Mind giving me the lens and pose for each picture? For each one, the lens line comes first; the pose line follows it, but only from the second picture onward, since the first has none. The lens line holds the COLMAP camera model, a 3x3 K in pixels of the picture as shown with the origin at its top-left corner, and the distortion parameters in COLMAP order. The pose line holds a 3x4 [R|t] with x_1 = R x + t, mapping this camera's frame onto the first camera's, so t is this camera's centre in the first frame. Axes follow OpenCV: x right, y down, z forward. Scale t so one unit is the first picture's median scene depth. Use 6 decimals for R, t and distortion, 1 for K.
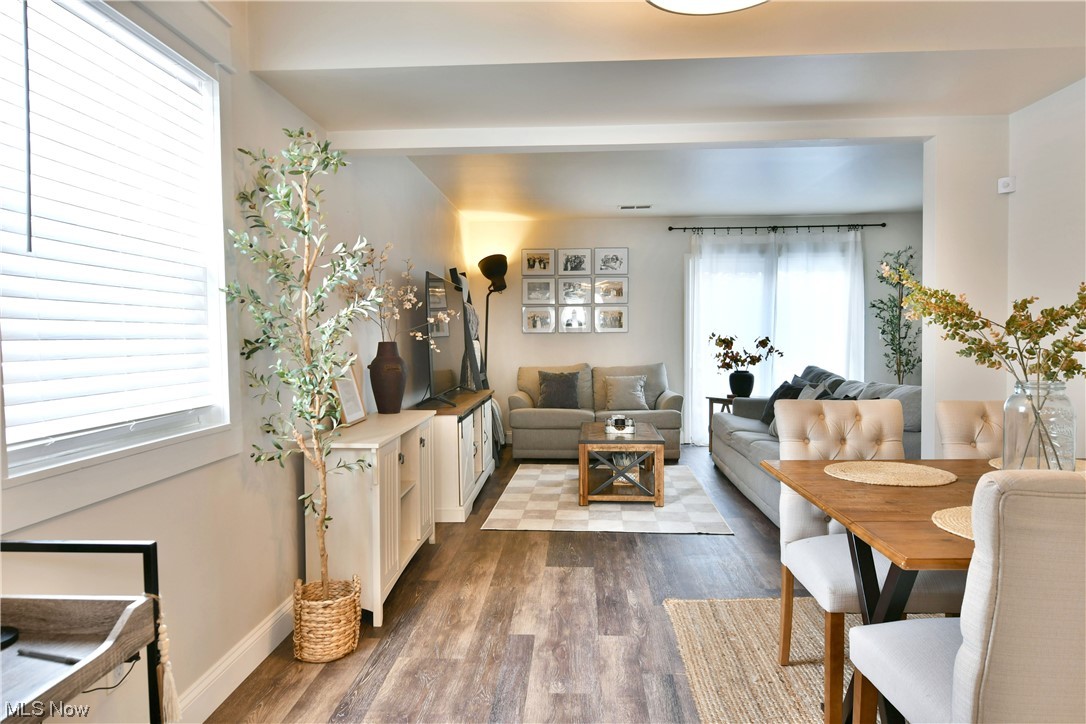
lens RADIAL K [[683.5, 0, 539.5], [0, 683.5, 361.0], [0, 0, 1]] dist [-0.010588, -0.004986]
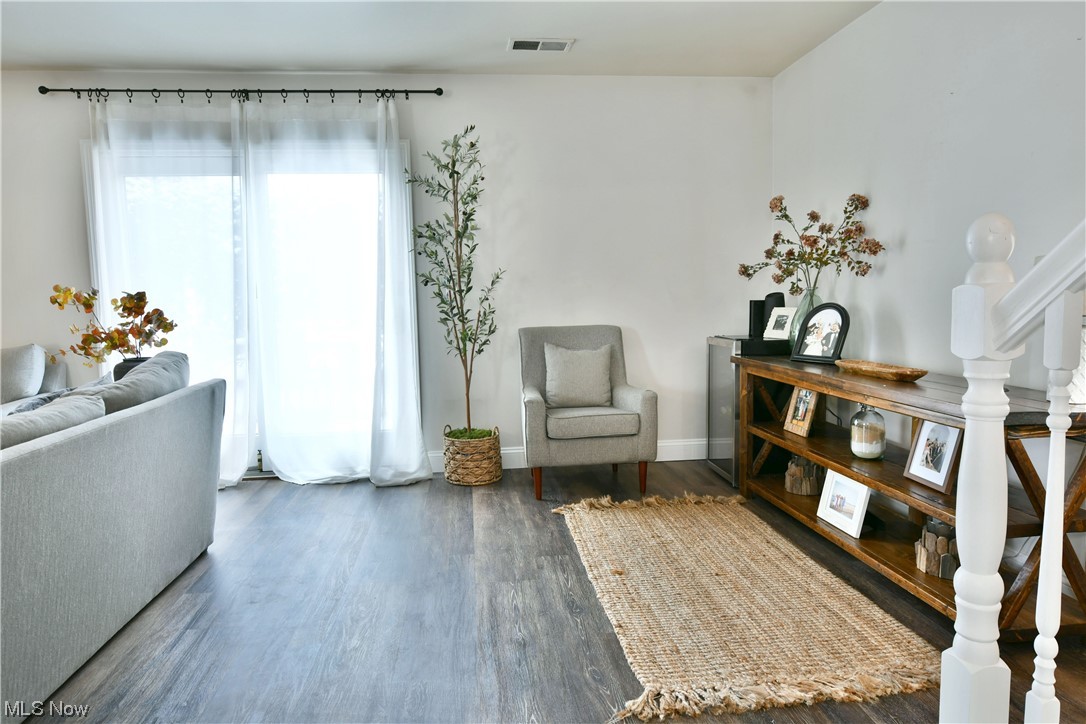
lens RADIAL K [[683.5, 0, 542.8], [0, 683.5, 362.8], [0, 0, 1]] dist [-0.010588, -0.004986]
pose [[0.987194, -0.028267, 0.156999, 0.507882], [0.018636, 0.997872, 0.062481, -0.008732], [-0.158431, -0.058755, 0.985620, 0.425765]]
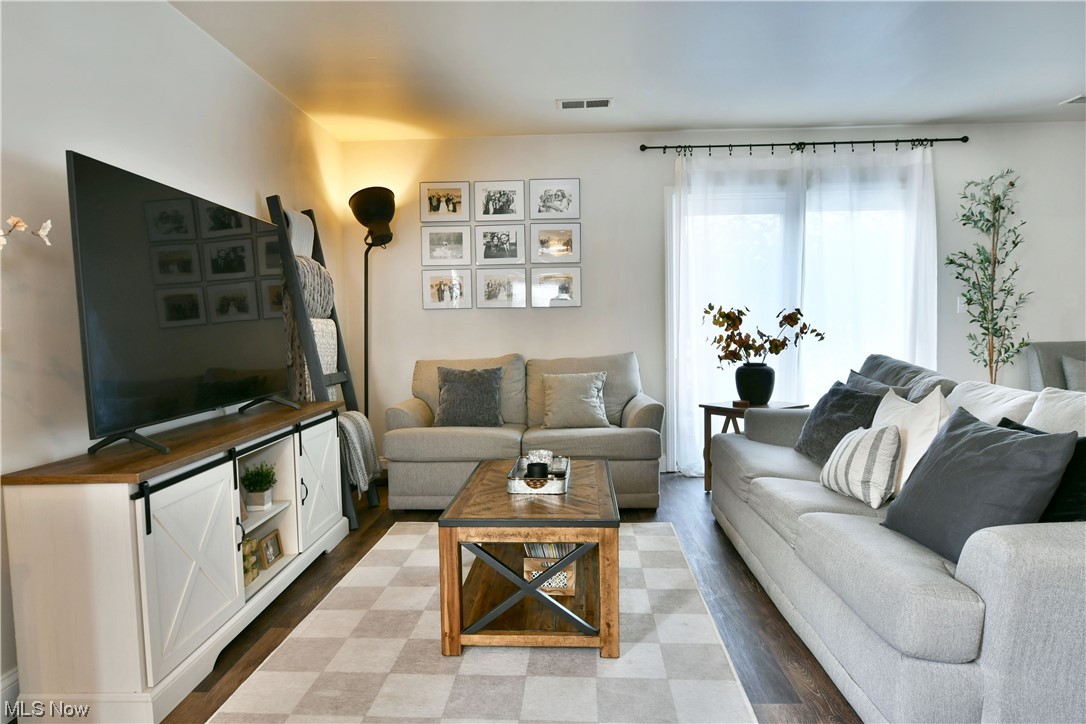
lens RADIAL K [[683.5, 0, 538.0], [0, 683.5, 362.0], [0, 0, 1]] dist [-0.010588, -0.004986]
pose [[0.999780, -0.011282, 0.017683, 0.079779], [0.010973, 0.999787, 0.017471, -0.000185], [-0.017876, -0.017273, 0.999691, 0.355968]]
